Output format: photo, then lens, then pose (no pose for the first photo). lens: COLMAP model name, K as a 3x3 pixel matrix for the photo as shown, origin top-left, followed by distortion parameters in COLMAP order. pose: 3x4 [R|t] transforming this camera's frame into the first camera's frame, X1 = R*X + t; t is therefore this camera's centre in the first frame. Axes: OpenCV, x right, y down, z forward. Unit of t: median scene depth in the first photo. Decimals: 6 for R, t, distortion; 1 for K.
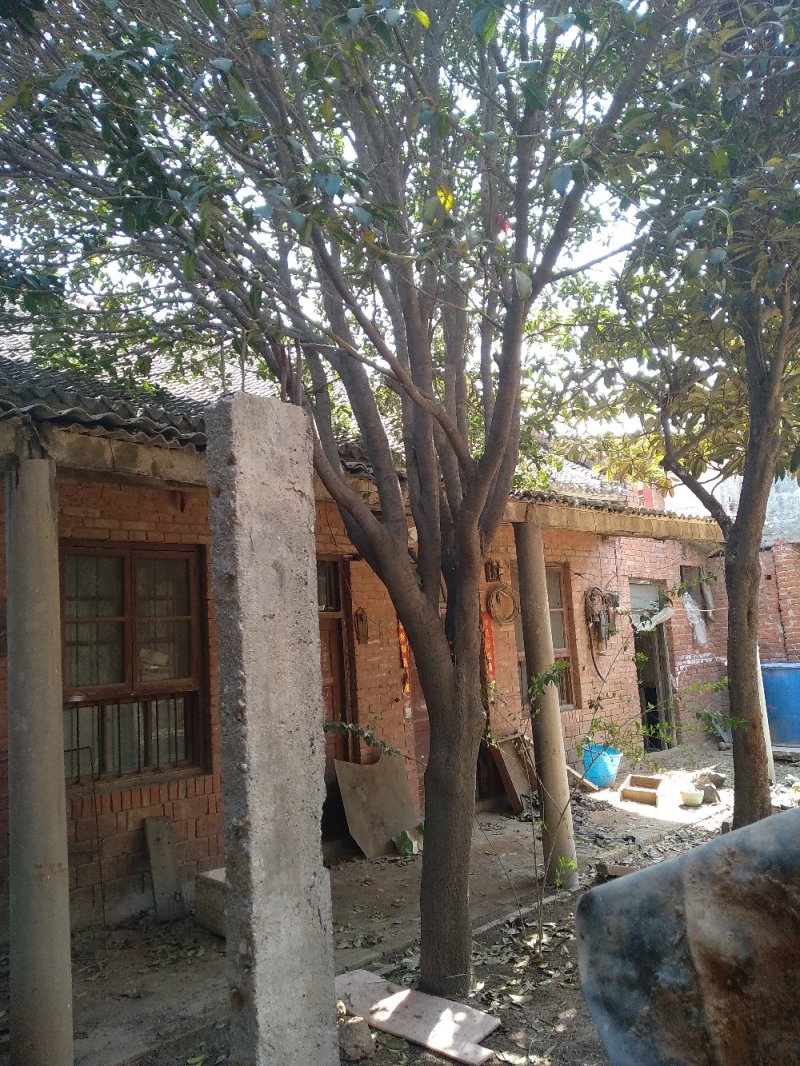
lens RADIAL K [[808.3, 0, 400.0], [0, 808.3, 533.0], [0, 0, 1]] dist [0.042758, -0.062510]
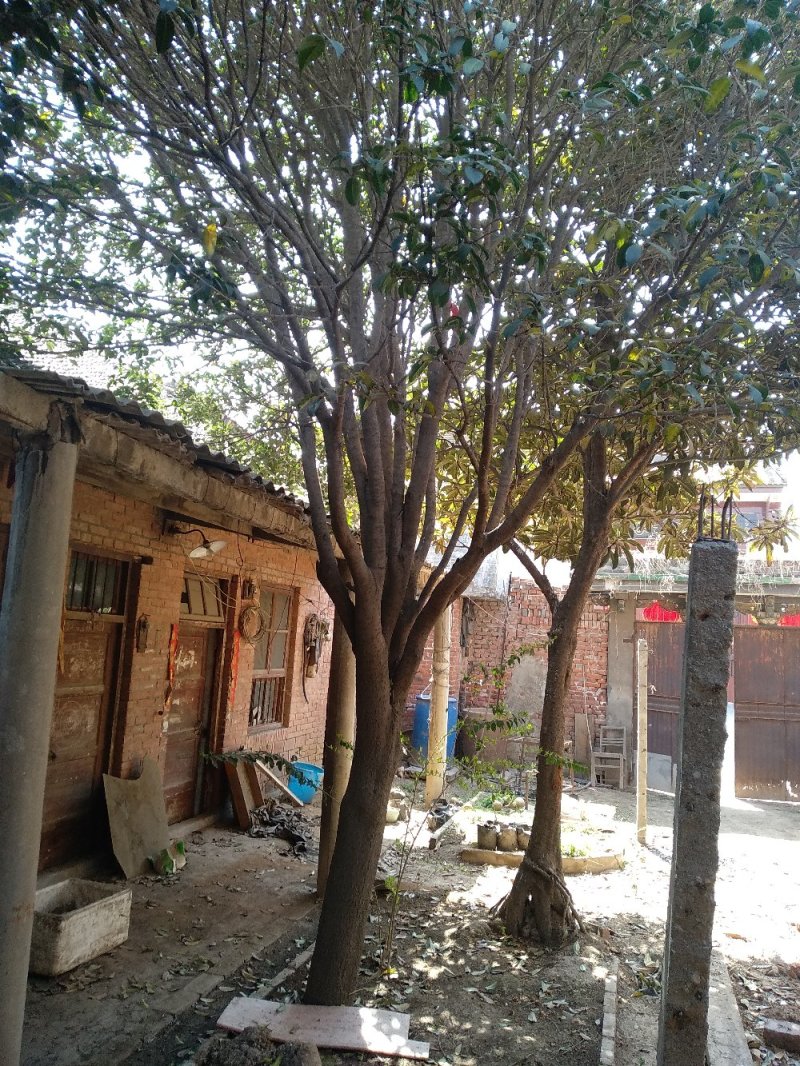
lens RADIAL K [[804.7, 0, 400.0], [0, 804.7, 533.0], [0, 0, 1]] dist [-0.004969, -0.007292]
pose [[0.861318, 0.178070, 0.475838, -0.319568], [-0.175093, 0.983230, -0.051010, -0.007455], [-0.476941, -0.039380, 0.878052, 0.038292]]
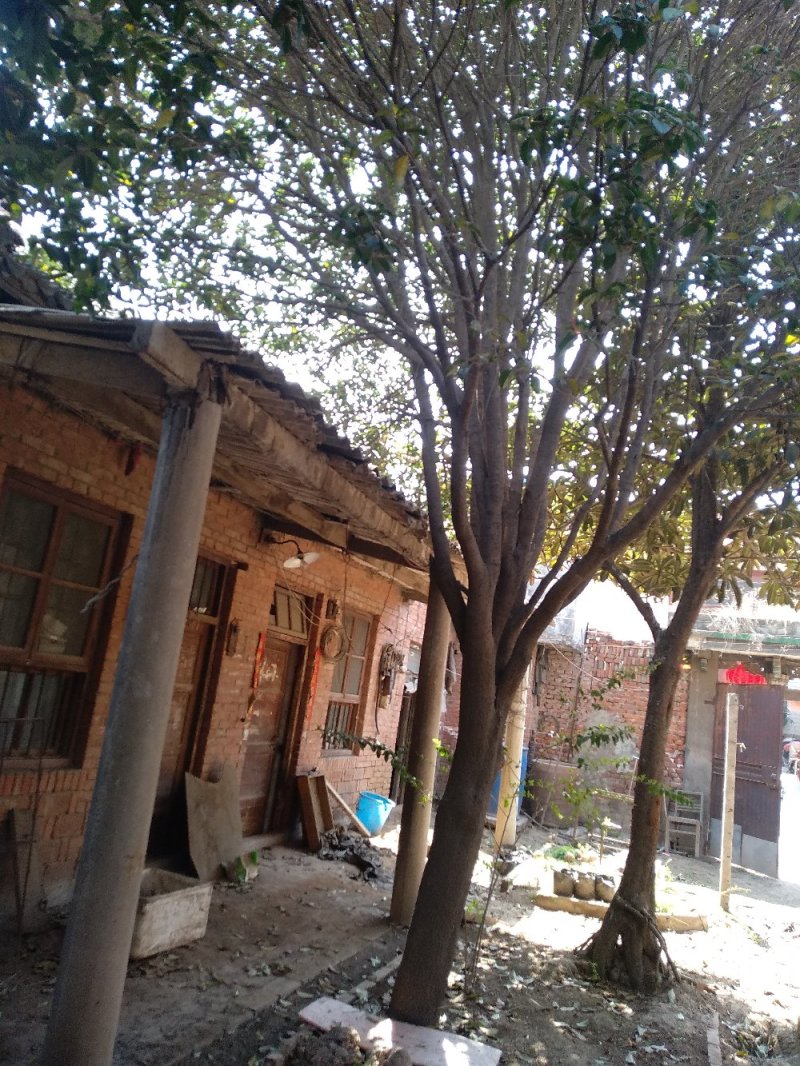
lens RADIAL K [[805.2, 0, 400.0], [0, 805.2, 533.0], [0, 0, 1]] dist [0.002479, 0.001998]
pose [[0.881488, 0.264941, 0.390877, -0.345064], [-0.245206, 0.964238, -0.100594, 0.053737], [-0.403549, -0.007173, 0.914930, 0.062014]]
